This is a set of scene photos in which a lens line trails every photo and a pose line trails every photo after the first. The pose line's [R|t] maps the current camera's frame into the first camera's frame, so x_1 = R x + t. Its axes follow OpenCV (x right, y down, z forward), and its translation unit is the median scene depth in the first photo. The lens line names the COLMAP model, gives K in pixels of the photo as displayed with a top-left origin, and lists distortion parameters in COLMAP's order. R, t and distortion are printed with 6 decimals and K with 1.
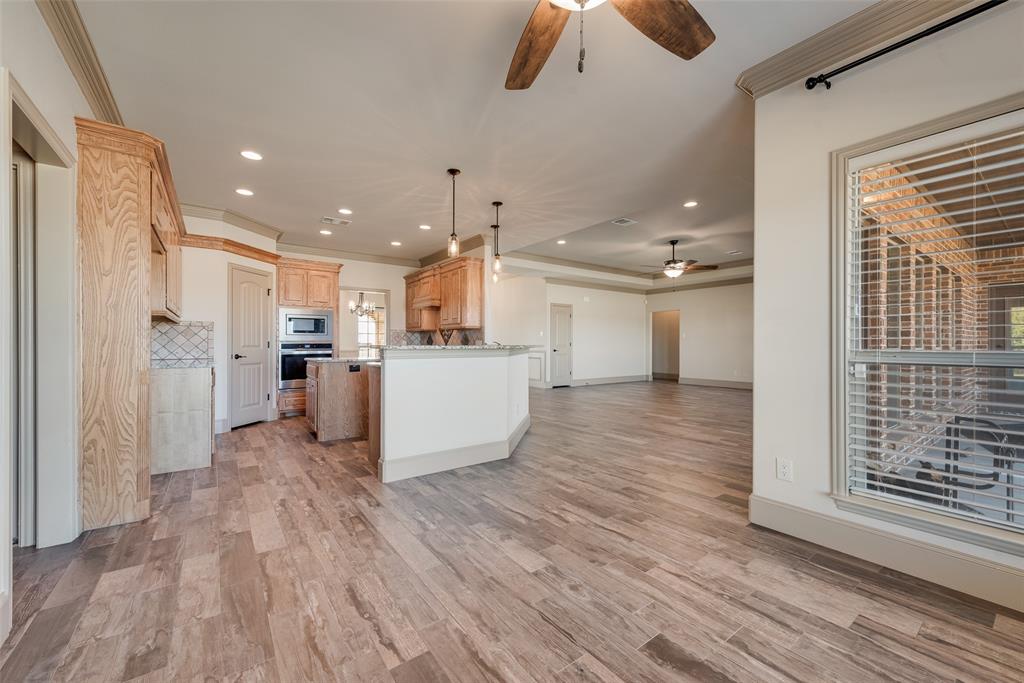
lens RADIAL K [[401.0, 0, 508.5], [0, 401.0, 344.0], [0, 0, 1]] dist [0.013223, -0.003817]
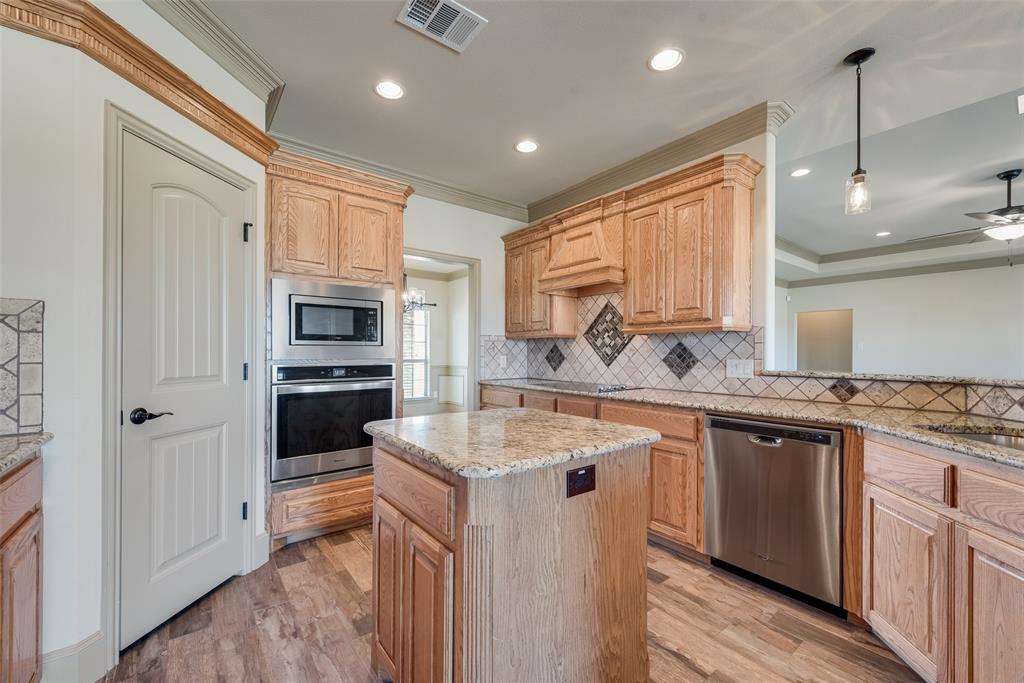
lens RADIAL K [[413.9, 0, 512.3], [0, 413.9, 349.9], [0, 0, 1]] dist [0.008991, -0.002214]
pose [[0.999400, 0.003129, 0.034495, -0.354377], [-0.002970, 0.999985, -0.004679, -0.017318], [-0.034509, 0.004574, 0.999394, 0.595744]]
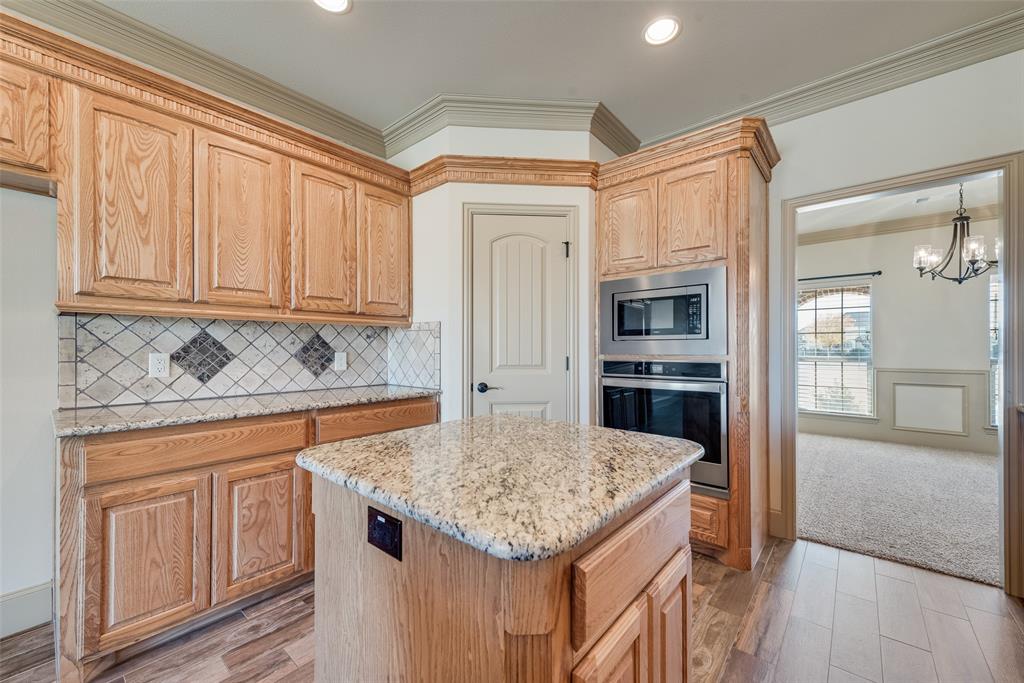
lens RADIAL K [[401.0, 0, 510.9], [0, 401.0, 348.4], [0, 0, 1]] dist [0.013223, -0.003817]
pose [[0.229628, -0.000215, -0.973278, -0.160203], [0.003615, 0.999993, 0.000632, -0.016089], [0.973272, -0.003664, 0.229628, 0.821637]]
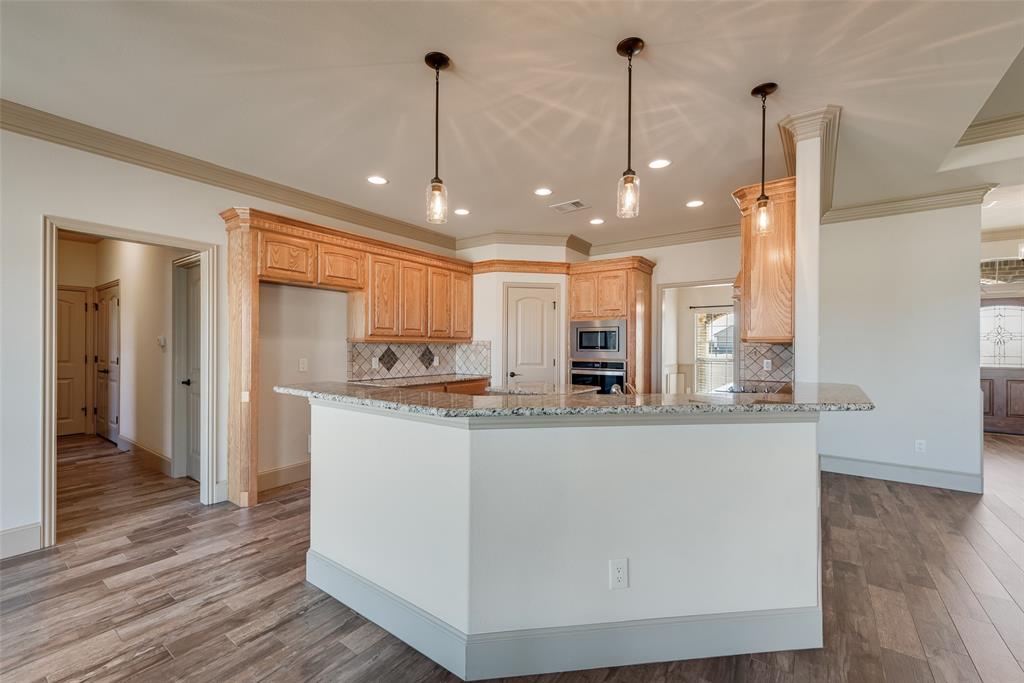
lens RADIAL K [[413.9, 0, 510.7], [0, 413.9, 346.4], [0, 0, 1]] dist [0.008991, -0.002214]
pose [[0.306870, 0.002199, -0.951749, 0.271493], [-0.002189, 0.999996, 0.001605, -0.036119], [0.951749, 0.001591, 0.306874, 0.607709]]
